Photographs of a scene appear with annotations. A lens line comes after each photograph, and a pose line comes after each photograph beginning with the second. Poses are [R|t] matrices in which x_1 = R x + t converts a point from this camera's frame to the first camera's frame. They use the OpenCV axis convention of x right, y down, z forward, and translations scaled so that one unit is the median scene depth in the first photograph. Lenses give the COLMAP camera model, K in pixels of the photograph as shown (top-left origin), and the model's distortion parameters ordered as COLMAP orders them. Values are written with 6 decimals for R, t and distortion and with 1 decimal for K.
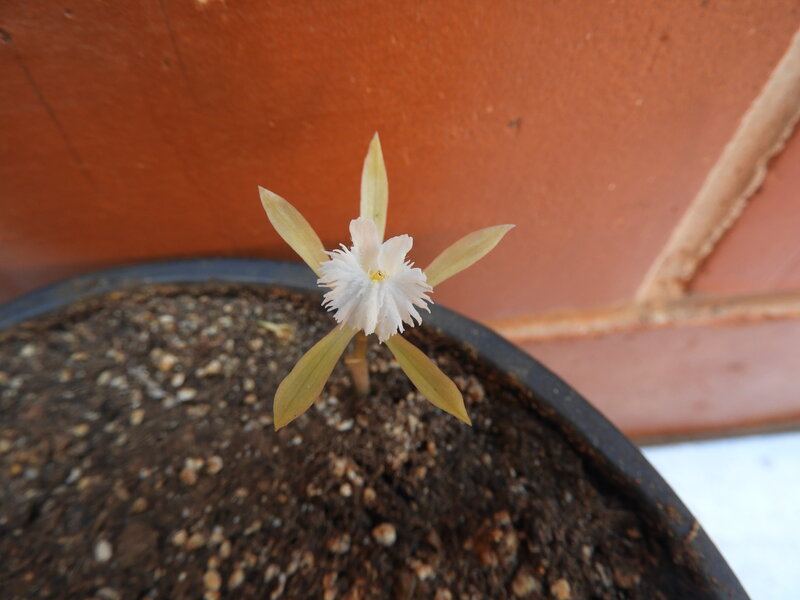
lens RADIAL K [[558.3, 0, 400.1], [0, 558.3, 303.5], [0, 0, 1]] dist [0.018914, -0.009882]
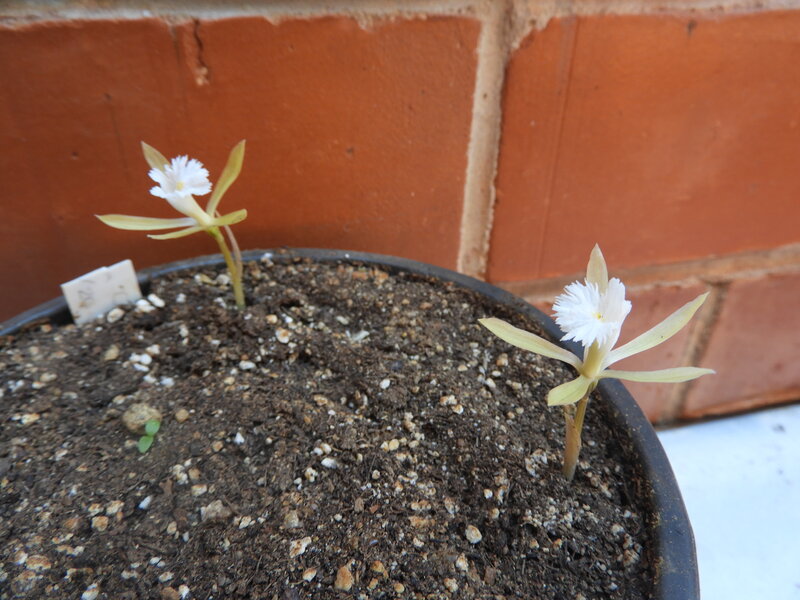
lens RADIAL K [[558.3, 0, 402.0], [0, 558.3, 301.1], [0, 0, 1]] dist [0.018914, -0.009882]
pose [[0.362727, 0.523204, -0.771159, 0.558621], [-0.795790, 0.604512, 0.035828, 0.180071], [0.484920, 0.600685, 0.635634, -0.136052]]
